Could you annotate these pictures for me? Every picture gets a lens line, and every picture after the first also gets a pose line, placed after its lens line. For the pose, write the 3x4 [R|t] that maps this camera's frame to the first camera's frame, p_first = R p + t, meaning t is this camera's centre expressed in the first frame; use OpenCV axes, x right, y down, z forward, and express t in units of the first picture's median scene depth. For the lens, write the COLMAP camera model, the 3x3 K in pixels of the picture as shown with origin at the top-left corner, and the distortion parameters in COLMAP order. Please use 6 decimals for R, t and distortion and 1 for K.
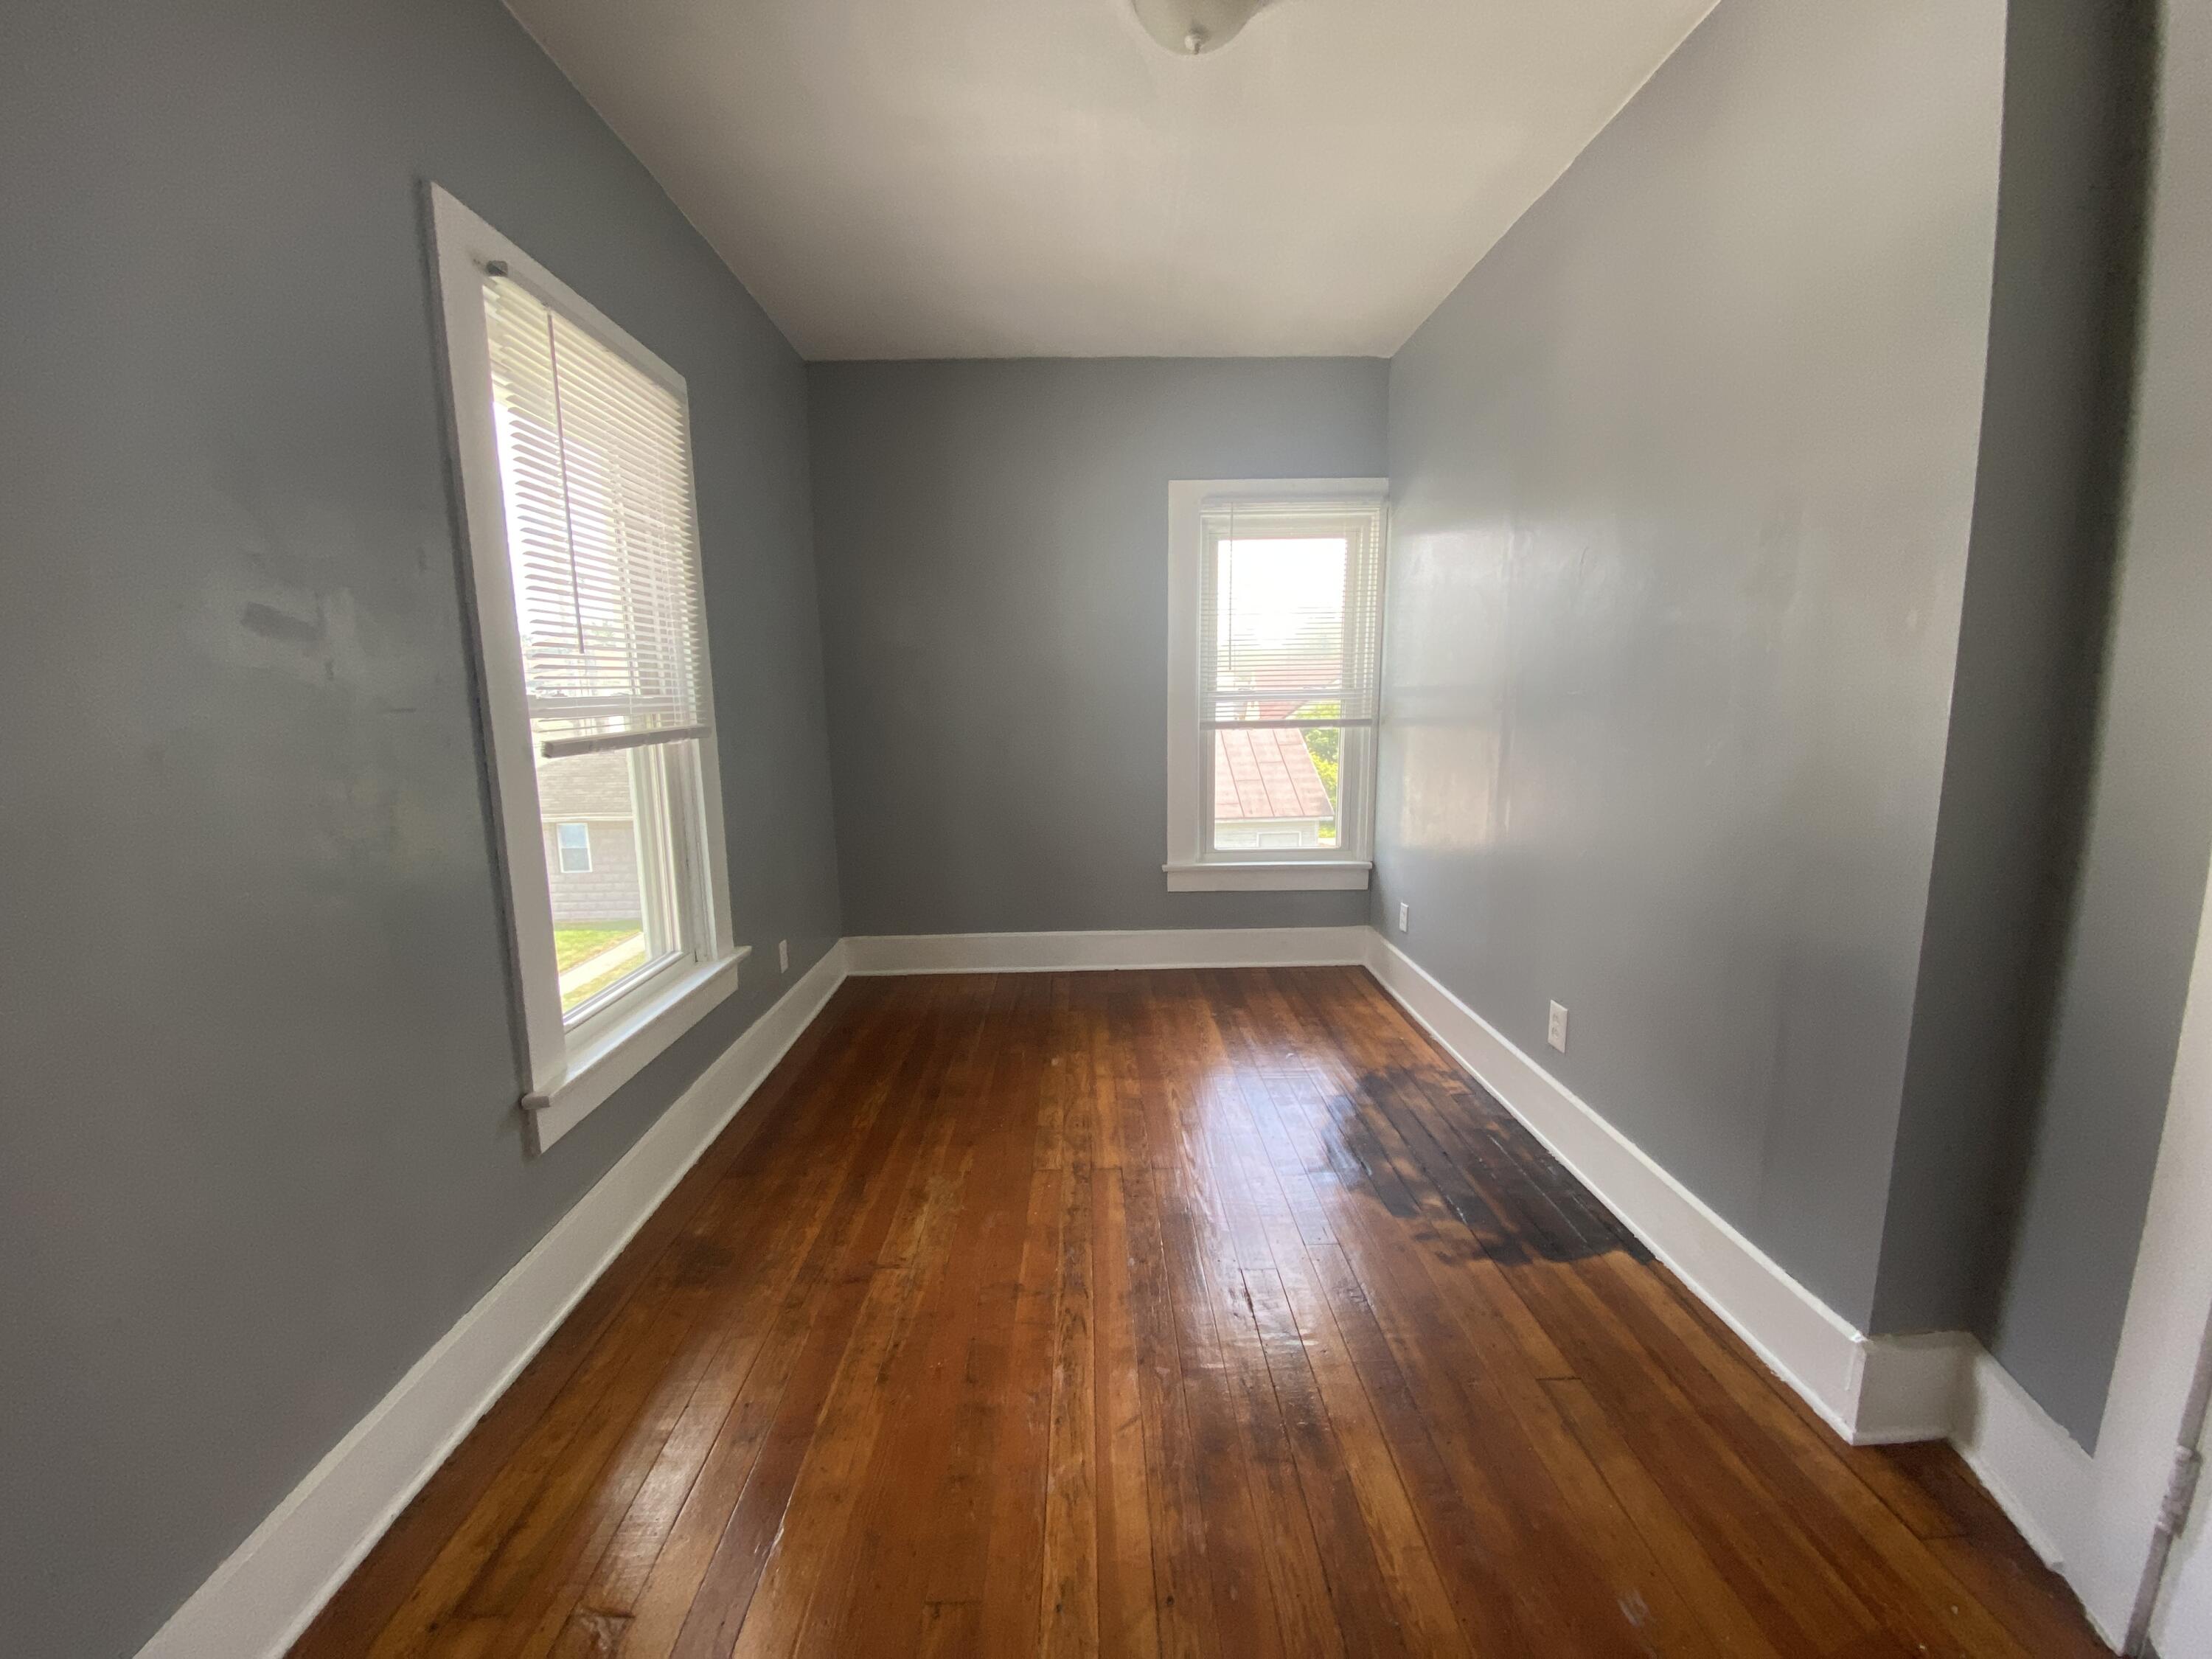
lens RADIAL K [[890.1, 0, 1109.9], [0, 890.1, 843.3], [0, 0, 1]] dist [0.044791, -0.034047]
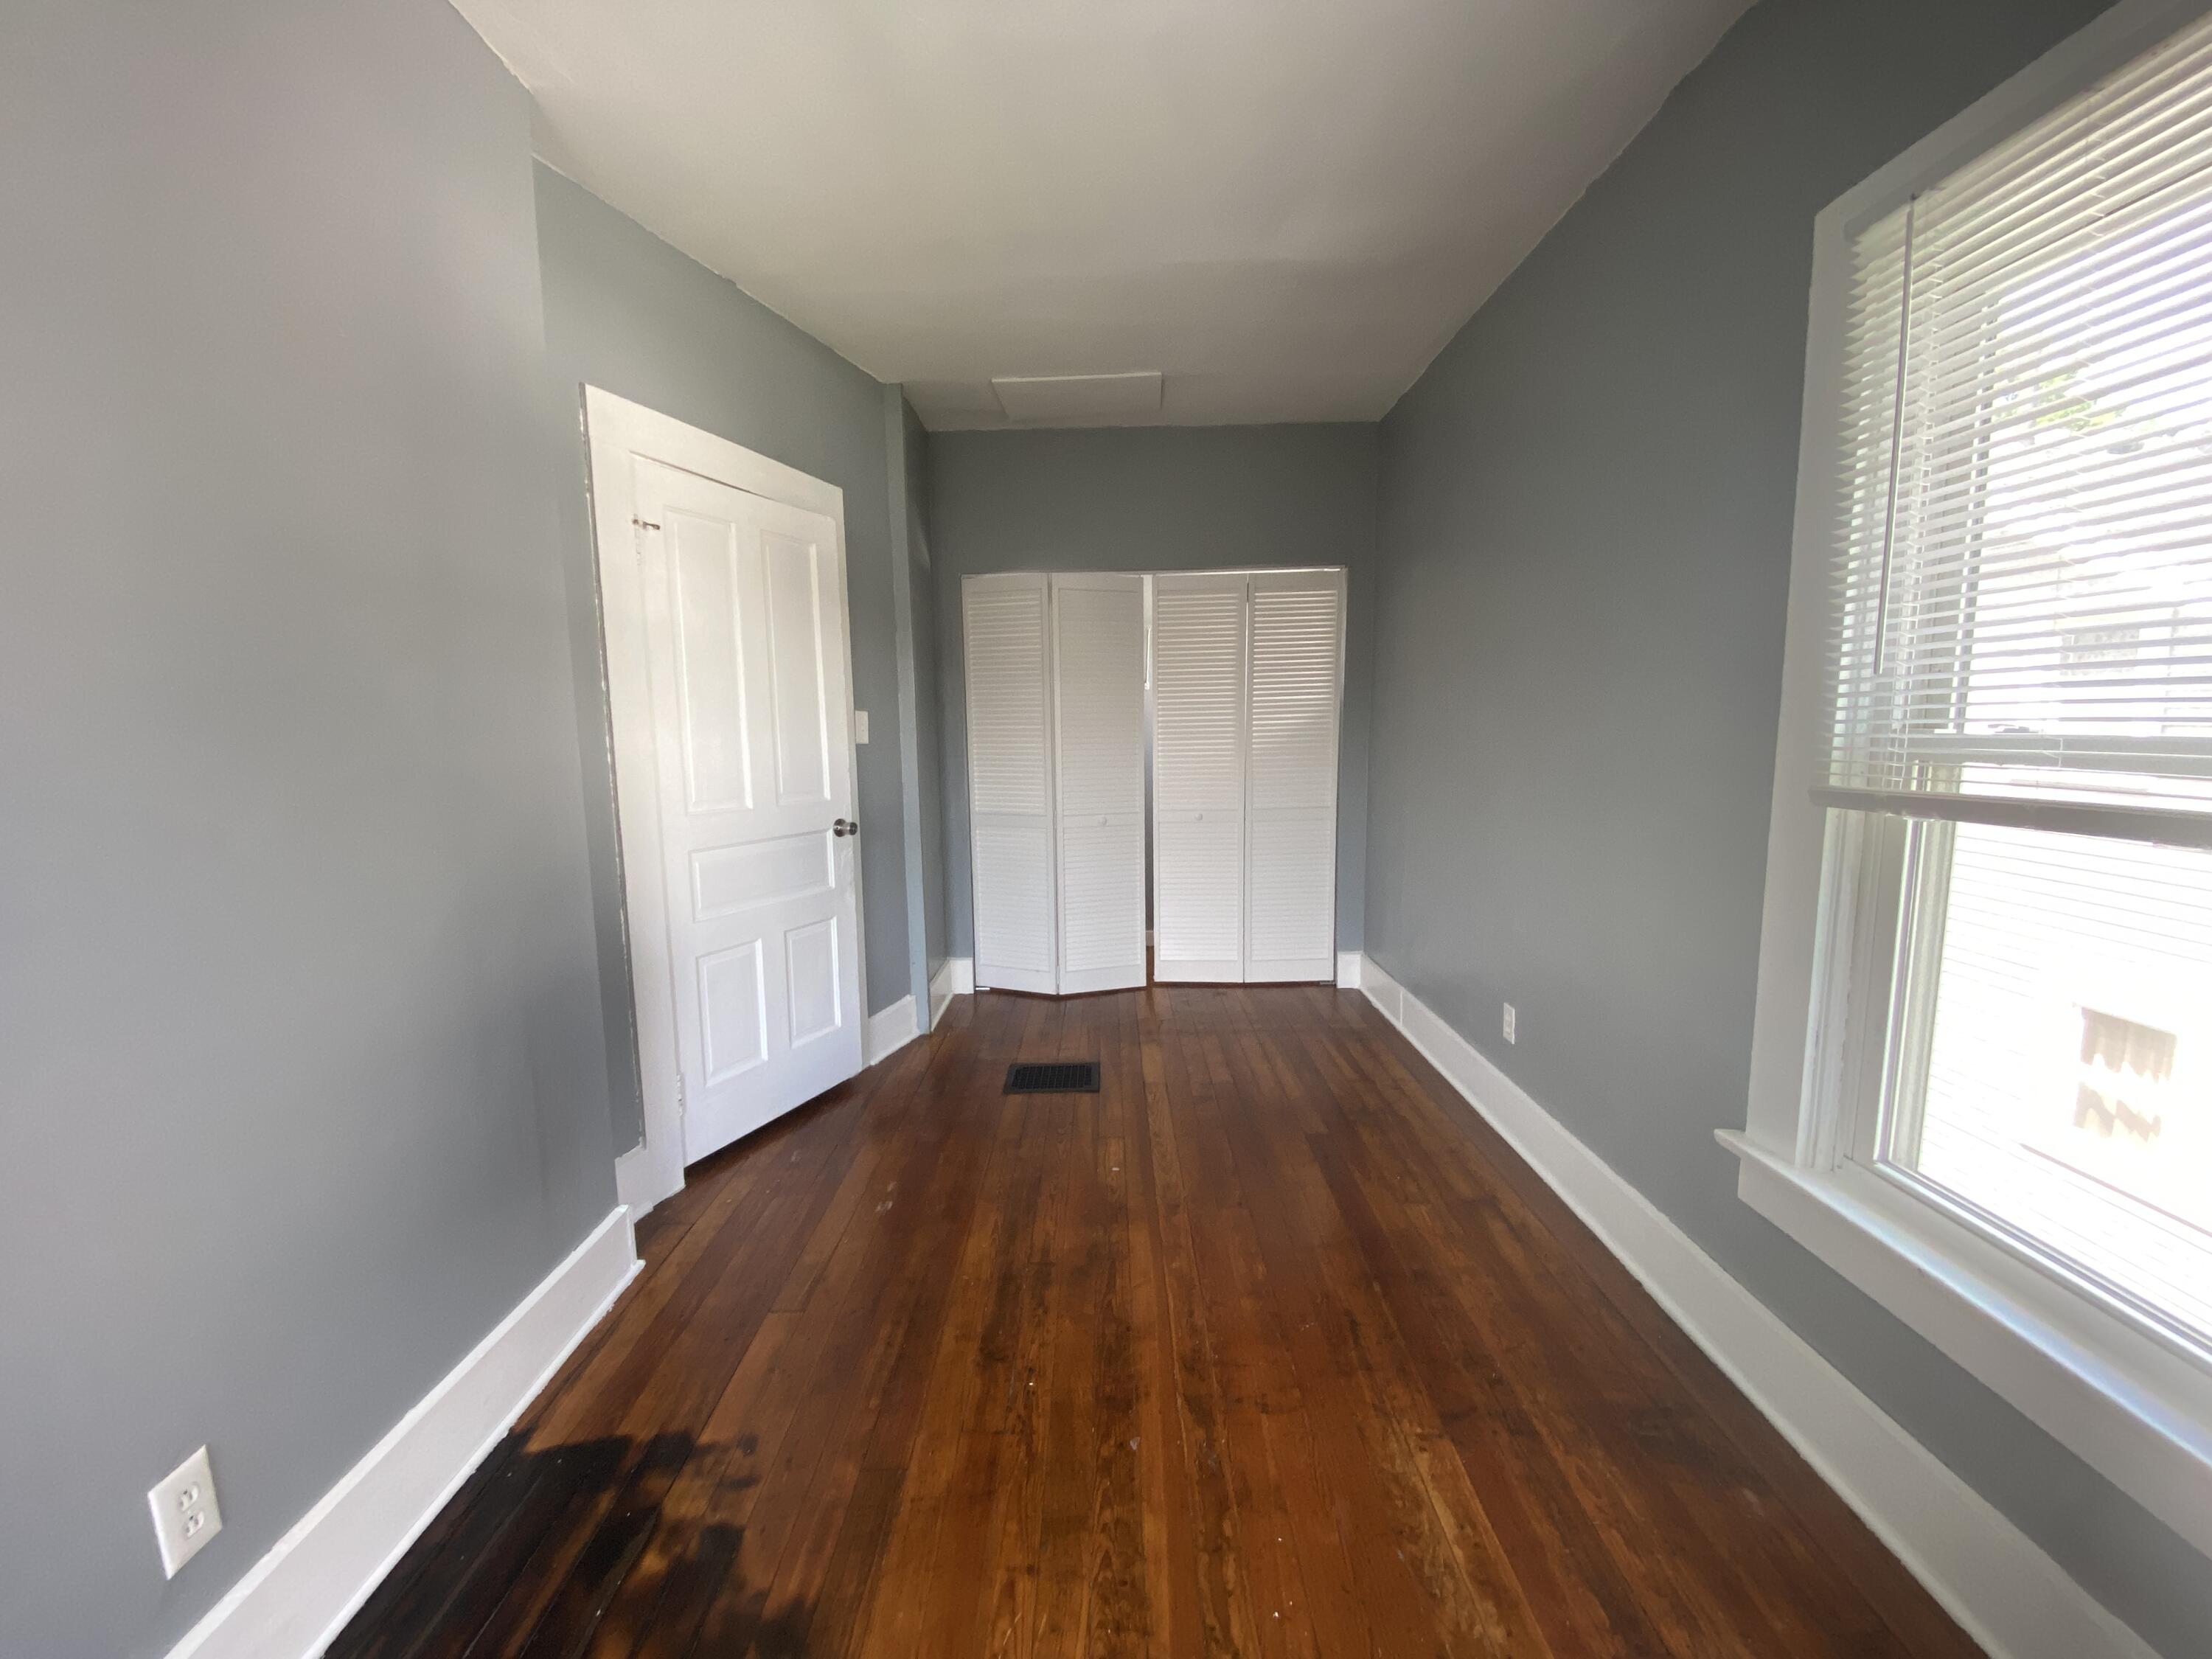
lens RADIAL K [[890.1, 0, 1109.9], [0, 890.1, 843.3], [0, 0, 1]] dist [0.044791, -0.034047]
pose [[-0.999366, 0.024566, 0.025787, 0.011608], [0.031066, 0.955342, 0.293864, -0.290297], [-0.017416, 0.294478, -0.955499, 1.618085]]
